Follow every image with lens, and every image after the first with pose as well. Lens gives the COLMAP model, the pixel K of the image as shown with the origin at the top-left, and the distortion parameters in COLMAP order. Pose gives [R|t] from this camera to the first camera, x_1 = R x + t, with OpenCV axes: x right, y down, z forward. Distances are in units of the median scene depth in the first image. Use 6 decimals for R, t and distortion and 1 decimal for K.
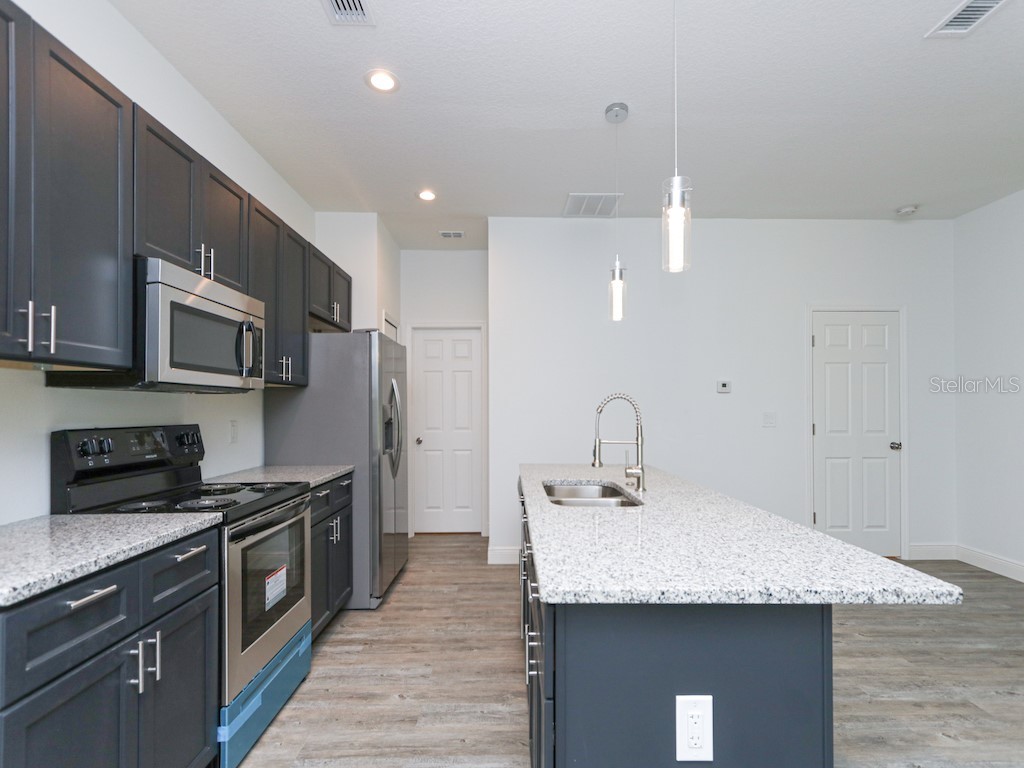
lens RADIAL K [[477.6, 0, 513.5], [0, 477.6, 393.7], [0, 0, 1]] dist [-0.002766, 0.002917]
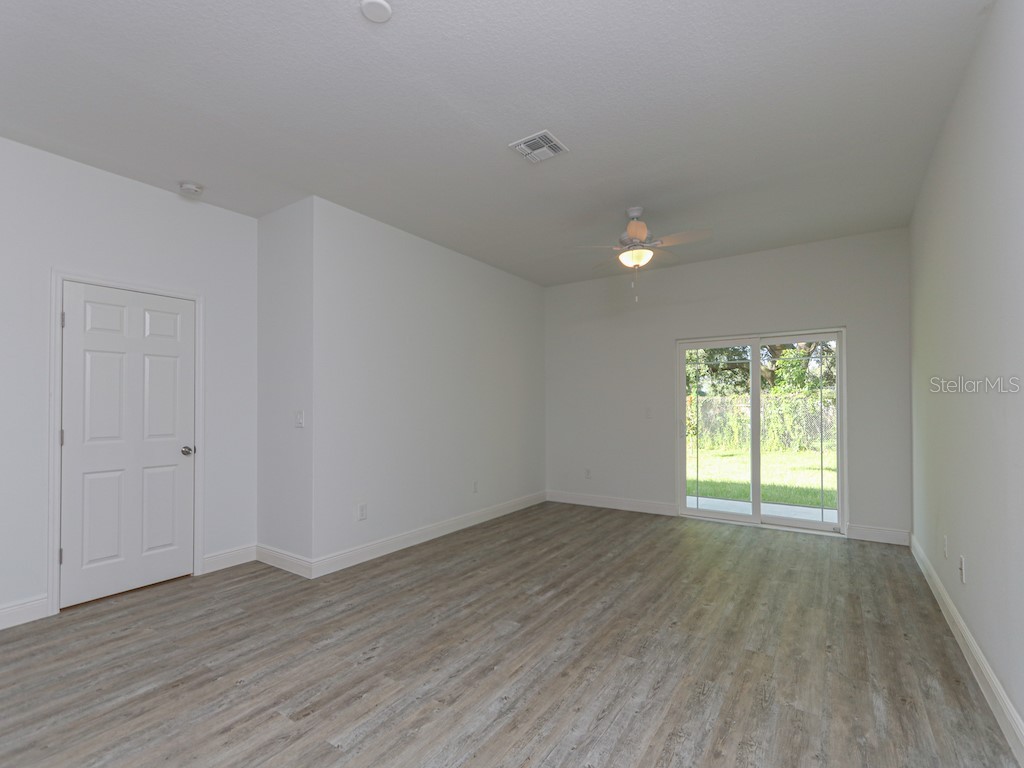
lens RADIAL K [[477.6, 0, 512.5], [0, 477.6, 389.3], [0, 0, 1]] dist [-0.002766, 0.002917]
pose [[0.580121, 0.020310, 0.814277, 0.425906], [-0.012167, 0.999794, -0.016269, 0.002312], [-0.814440, -0.000469, 0.580248, -0.012464]]
